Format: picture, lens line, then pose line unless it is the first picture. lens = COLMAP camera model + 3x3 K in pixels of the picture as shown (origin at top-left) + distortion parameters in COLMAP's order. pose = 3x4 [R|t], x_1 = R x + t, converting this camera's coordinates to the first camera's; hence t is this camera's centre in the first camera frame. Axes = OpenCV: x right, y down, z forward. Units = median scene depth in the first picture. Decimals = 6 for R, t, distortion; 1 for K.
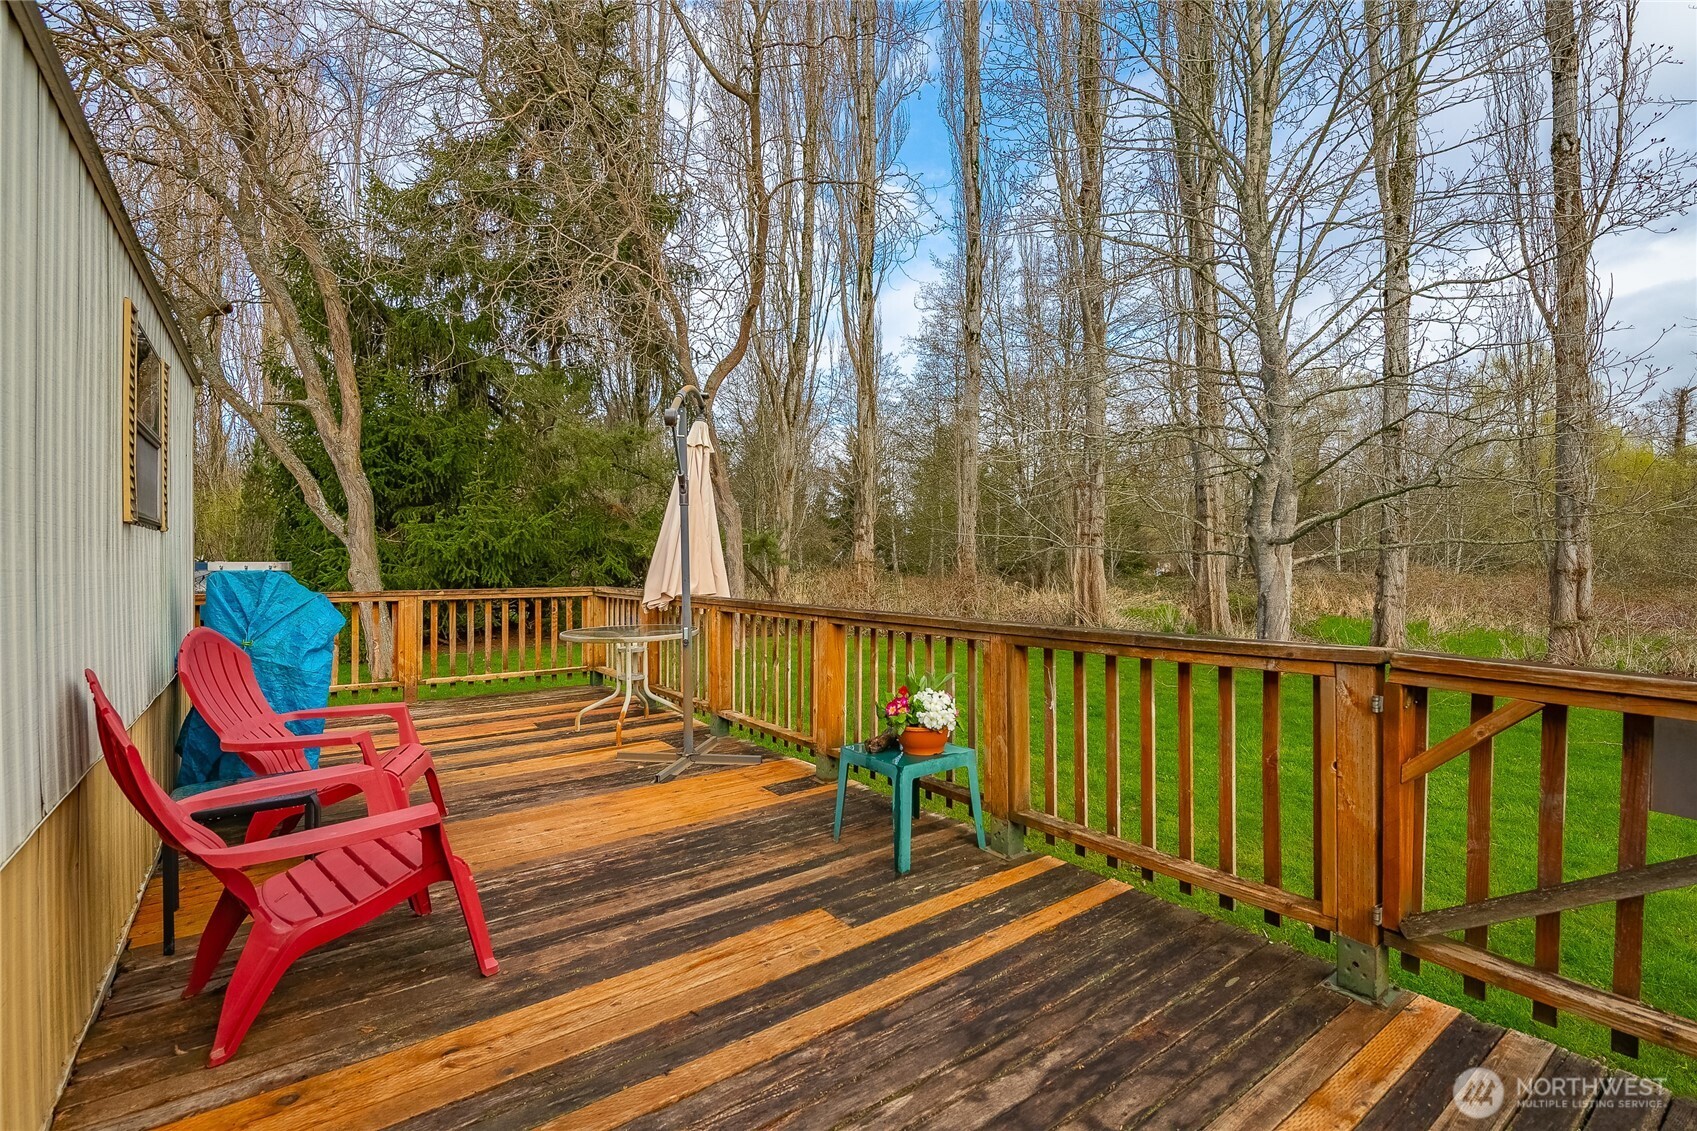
lens RADIAL K [[742.1, 0, 847.4], [0, 742.1, 567.8], [0, 0, 1]] dist [-0.012506, 0.000363]
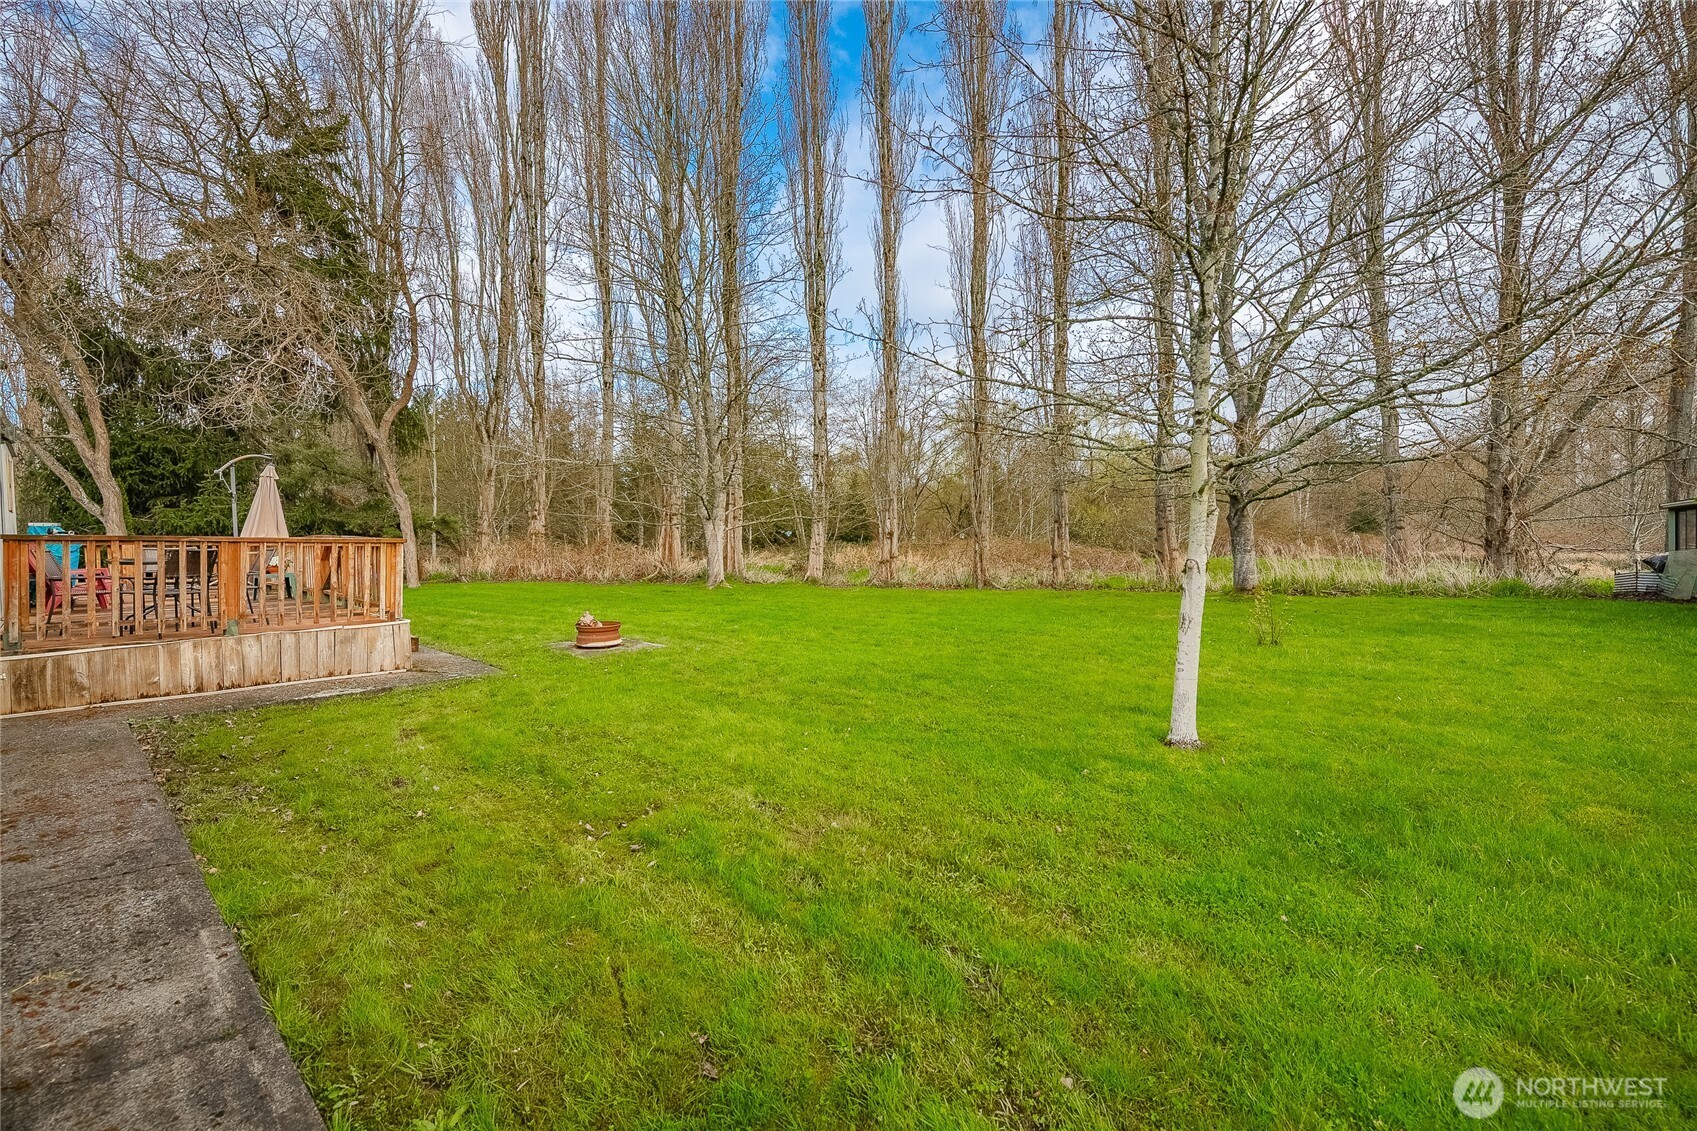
lens RADIAL K [[693.4, 0, 840.5], [0, 693.4, 564.1], [0, 0, 1]] dist [-0.001871, 0.000359]
pose [[0.981098, -0.017209, 0.192743, 2.239270], [0.012937, 0.999642, 0.023399, 0.170122], [-0.193077, -0.020463, 0.980970, -2.931374]]
